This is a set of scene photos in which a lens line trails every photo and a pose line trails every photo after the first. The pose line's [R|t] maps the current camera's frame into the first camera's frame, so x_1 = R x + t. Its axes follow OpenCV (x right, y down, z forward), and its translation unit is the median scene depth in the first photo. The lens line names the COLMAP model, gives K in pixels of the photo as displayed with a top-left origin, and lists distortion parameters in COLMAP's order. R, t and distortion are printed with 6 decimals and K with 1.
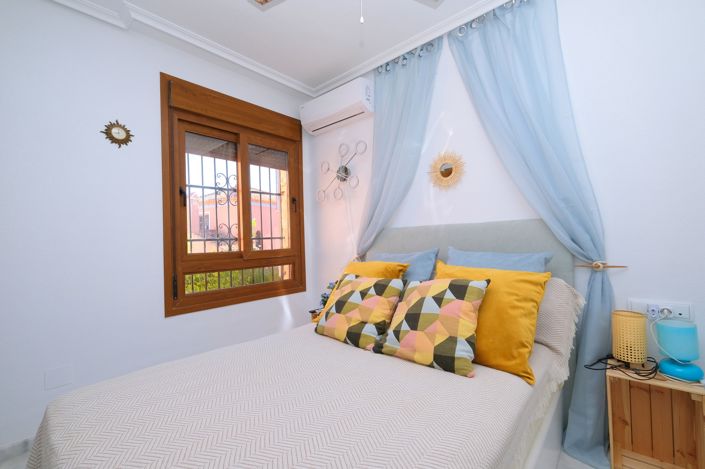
lens RADIAL K [[310.9, 0, 352.5], [0, 310.9, 234.5], [0, 0, 1]] dist [0.000260, -0.000059]
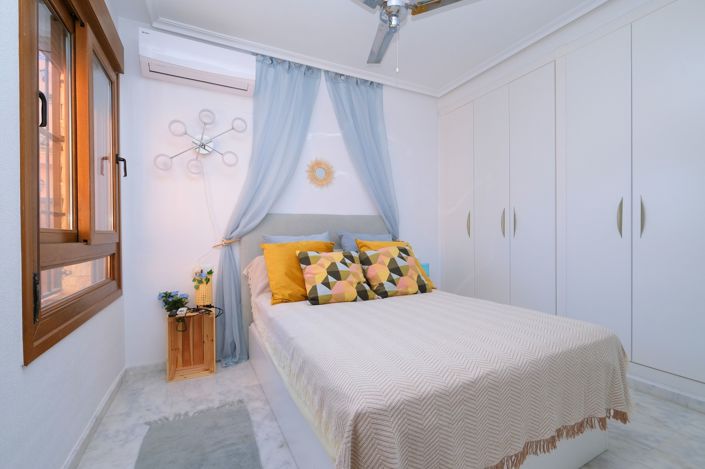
lens RADIAL K [[310.9, 0, 352.5], [0, 310.9, 234.5], [0, 0, 1]] dist [0.000260, -0.000059]
pose [[0.355738, 0.027475, 0.934182, -0.837461], [-0.016035, 0.999600, -0.023293, 0.078383], [-0.934448, -0.006694, 0.356036, 0.396926]]
